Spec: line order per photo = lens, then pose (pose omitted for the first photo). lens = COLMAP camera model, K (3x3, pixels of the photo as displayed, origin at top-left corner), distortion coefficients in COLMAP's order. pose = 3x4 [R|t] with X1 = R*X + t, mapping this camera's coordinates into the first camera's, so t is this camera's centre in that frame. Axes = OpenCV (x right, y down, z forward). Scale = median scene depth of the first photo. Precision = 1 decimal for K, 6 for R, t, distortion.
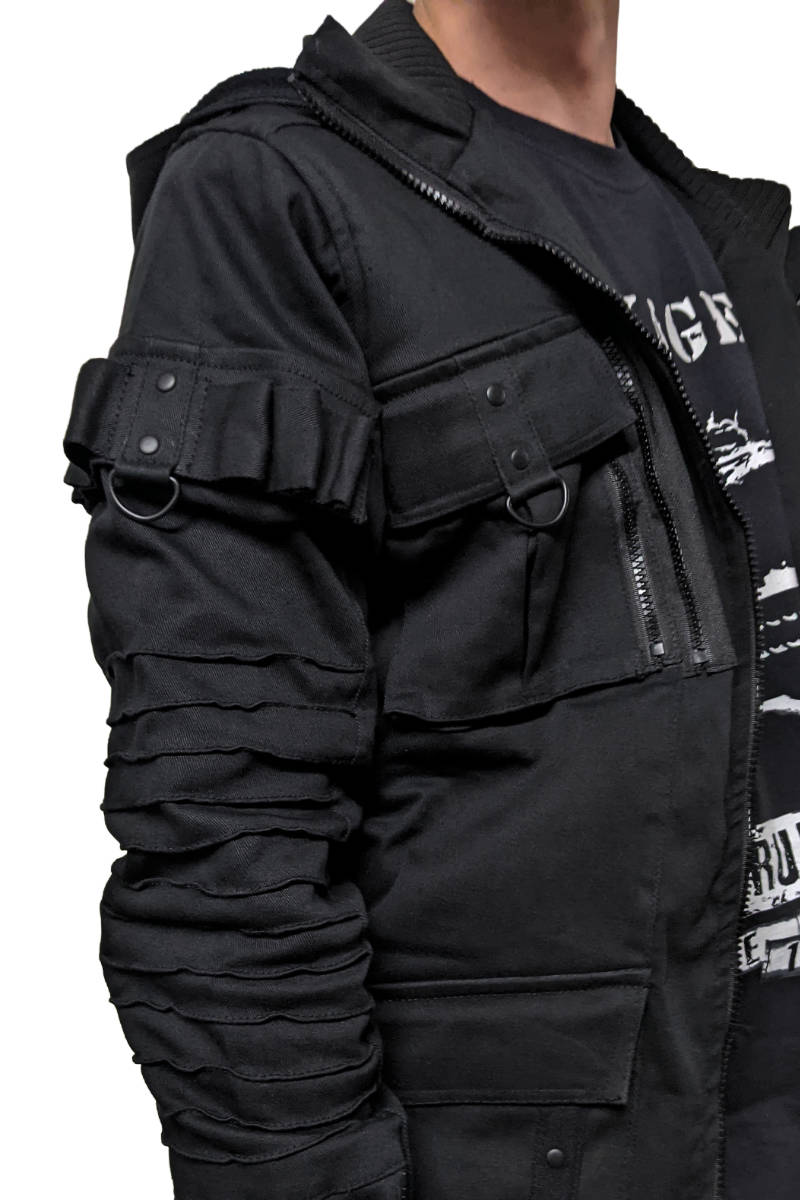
lens RADIAL K [[899.1, 0, 401.0], [0, 899.1, 600.8], [0, 0, 1]] dist [-0.001249, -0.004367]
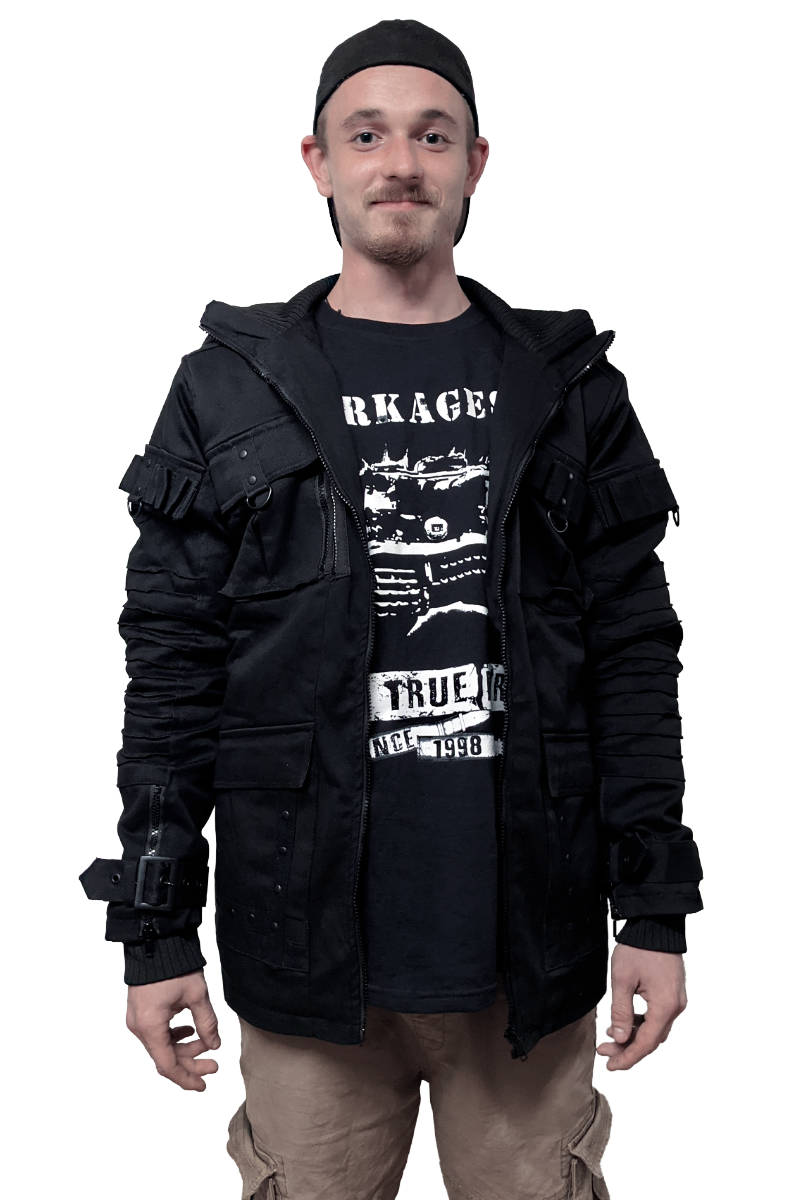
lens RADIAL K [[899.1, 0, 398.9], [0, 899.1, 599.2], [0, 0, 1]] dist [-0.001249, -0.004367]
pose [[0.882563, -0.013641, -0.469996, 1.380551], [-0.027693, 0.996336, -0.080918, 0.282796], [0.469378, 0.084431, 0.878952, -0.712936]]
